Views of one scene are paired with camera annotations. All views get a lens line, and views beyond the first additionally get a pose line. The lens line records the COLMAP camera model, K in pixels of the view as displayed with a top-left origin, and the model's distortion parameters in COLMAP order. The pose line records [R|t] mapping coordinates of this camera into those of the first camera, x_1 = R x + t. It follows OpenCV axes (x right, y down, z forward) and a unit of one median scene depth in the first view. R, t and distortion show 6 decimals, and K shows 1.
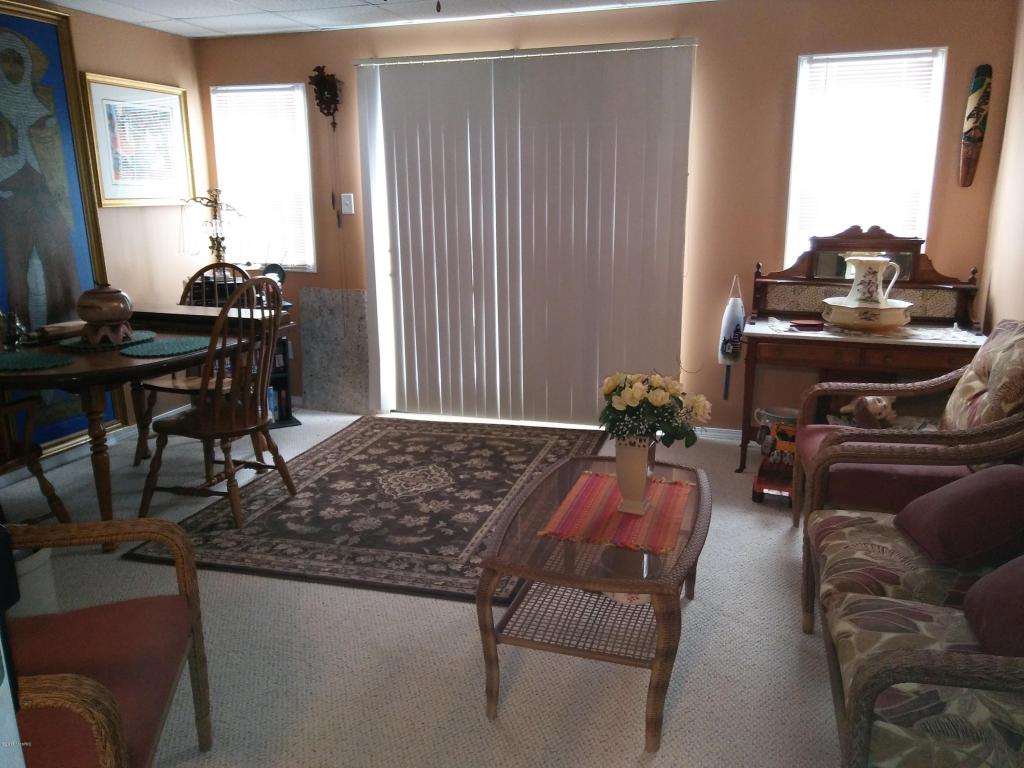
lens RADIAL K [[813.3, 0, 514.4], [0, 813.3, 384.4], [0, 0, 1]] dist [0.041502, -0.049441]
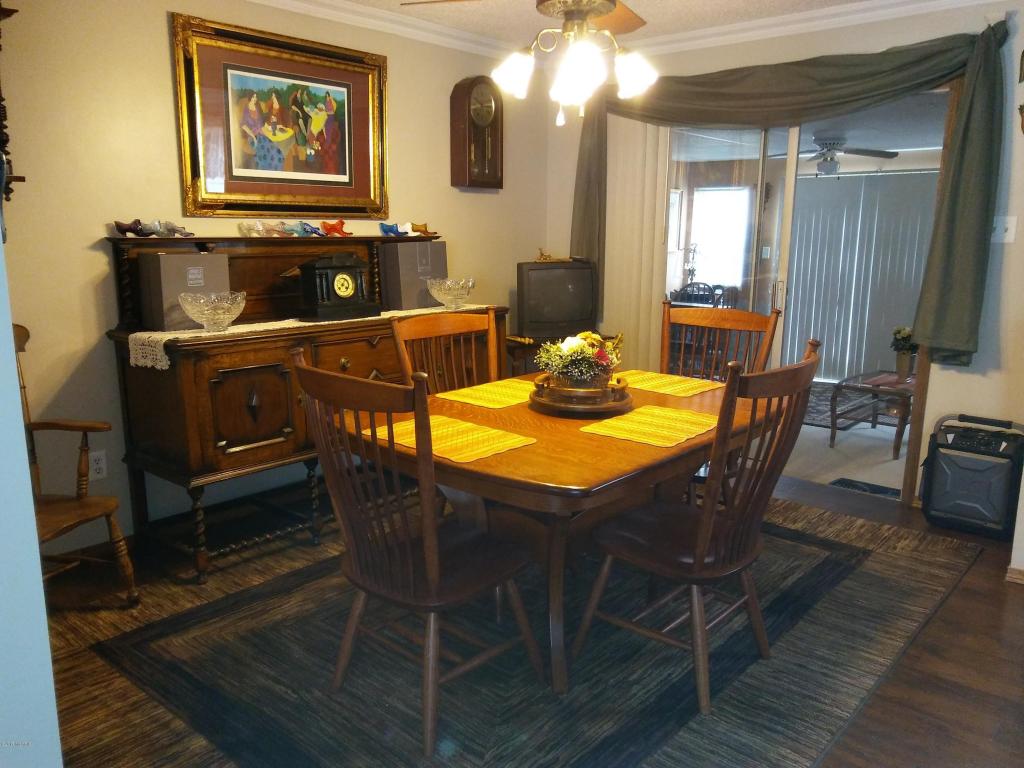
lens RADIAL K [[813.3, 0, 505.1], [0, 813.3, 381.0], [0, 0, 1]] dist [0.041502, -0.049441]
pose [[0.908127, 0.095613, -0.407631, 0.032408], [-0.117804, 0.992595, -0.029626, 0.180700], [0.401779, 0.074925, 0.912666, -0.856773]]
